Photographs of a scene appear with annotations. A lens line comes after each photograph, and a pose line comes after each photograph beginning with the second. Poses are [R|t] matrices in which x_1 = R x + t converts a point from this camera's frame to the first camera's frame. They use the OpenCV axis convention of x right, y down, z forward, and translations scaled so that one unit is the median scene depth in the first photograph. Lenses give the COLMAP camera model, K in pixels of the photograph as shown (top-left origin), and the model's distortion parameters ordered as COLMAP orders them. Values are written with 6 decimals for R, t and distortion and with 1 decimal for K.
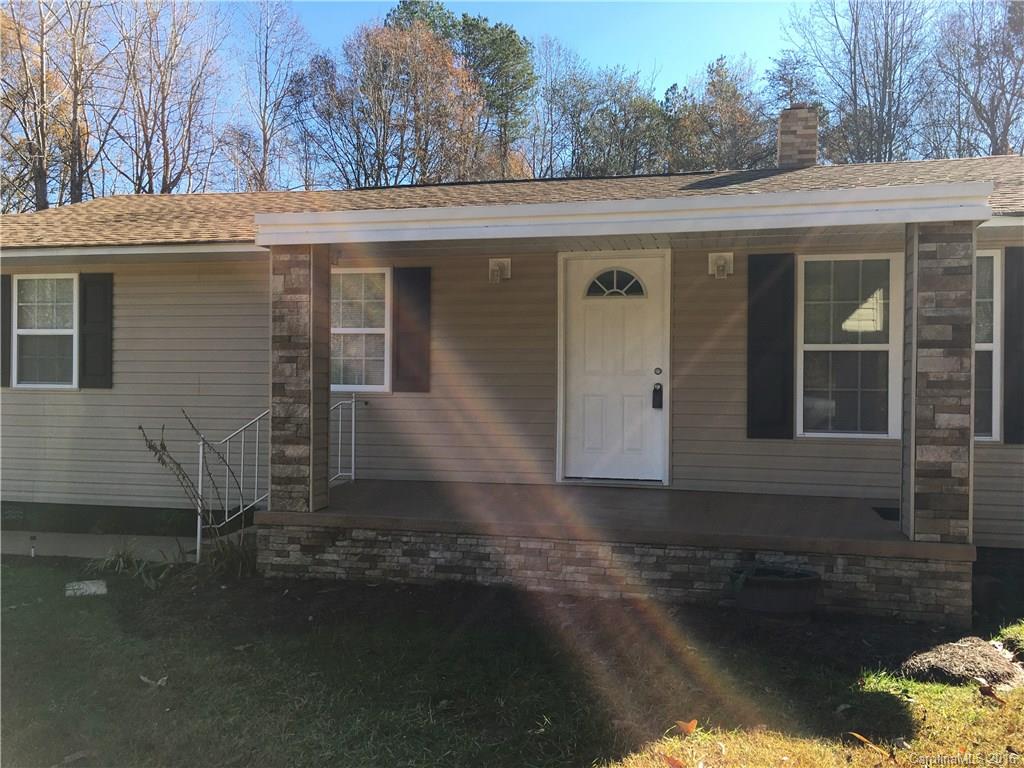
lens RADIAL K [[871.8, 0, 512.0], [0, 871.8, 384.0], [0, 0, 1]] dist [0.072158, -0.110622]
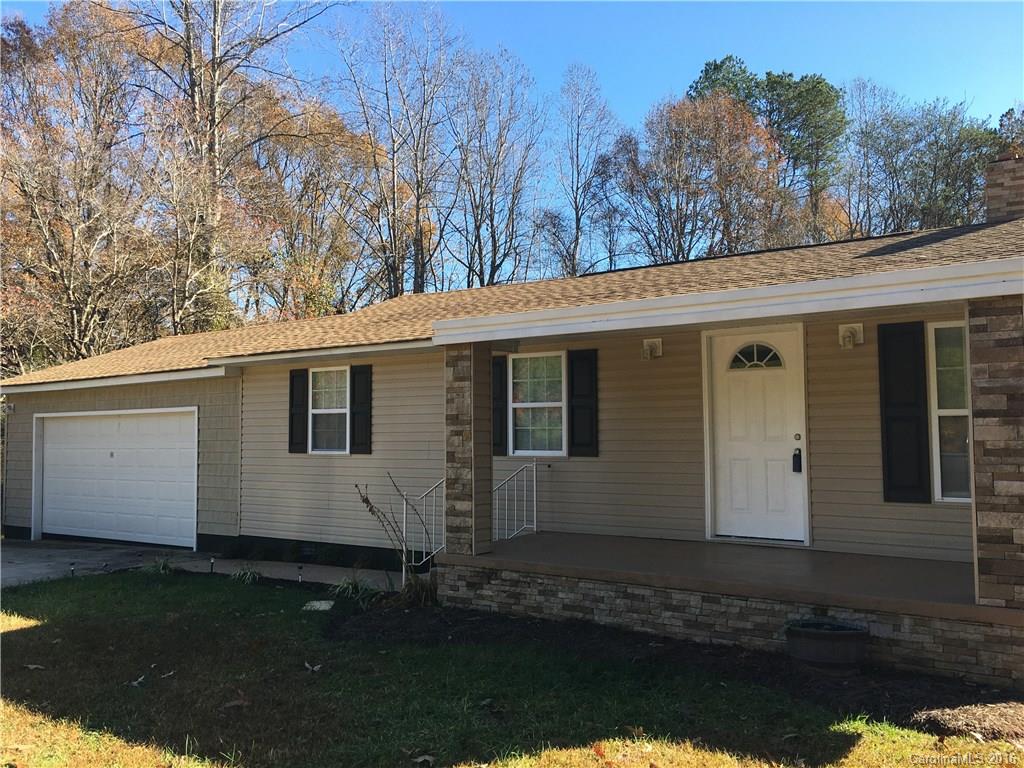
lens RADIAL K [[871.8, 0, 512.0], [0, 871.8, 384.0], [0, 0, 1]] dist [0.072158, -0.110622]
pose [[0.927498, -0.034398, -0.372243, 0.279966], [0.010379, 0.997743, -0.066337, -0.013570], [0.373685, 0.057664, 0.925762, -0.139980]]
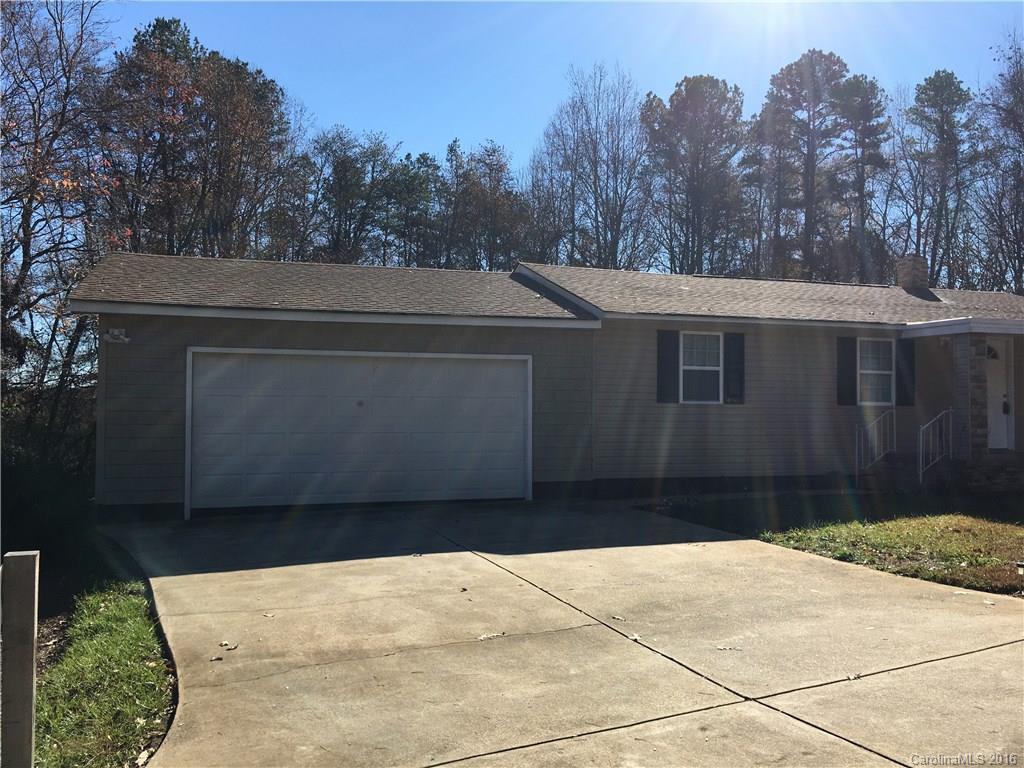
lens RADIAL K [[871.8, 0, 512.0], [0, 871.8, 384.0], [0, 0, 1]] dist [0.072158, -0.110622]
pose [[0.857969, 0.016569, 0.513434, -2.177546], [0.005620, 0.999117, -0.041633, 0.043362], [-0.513671, 0.038605, 0.857118, -0.217097]]
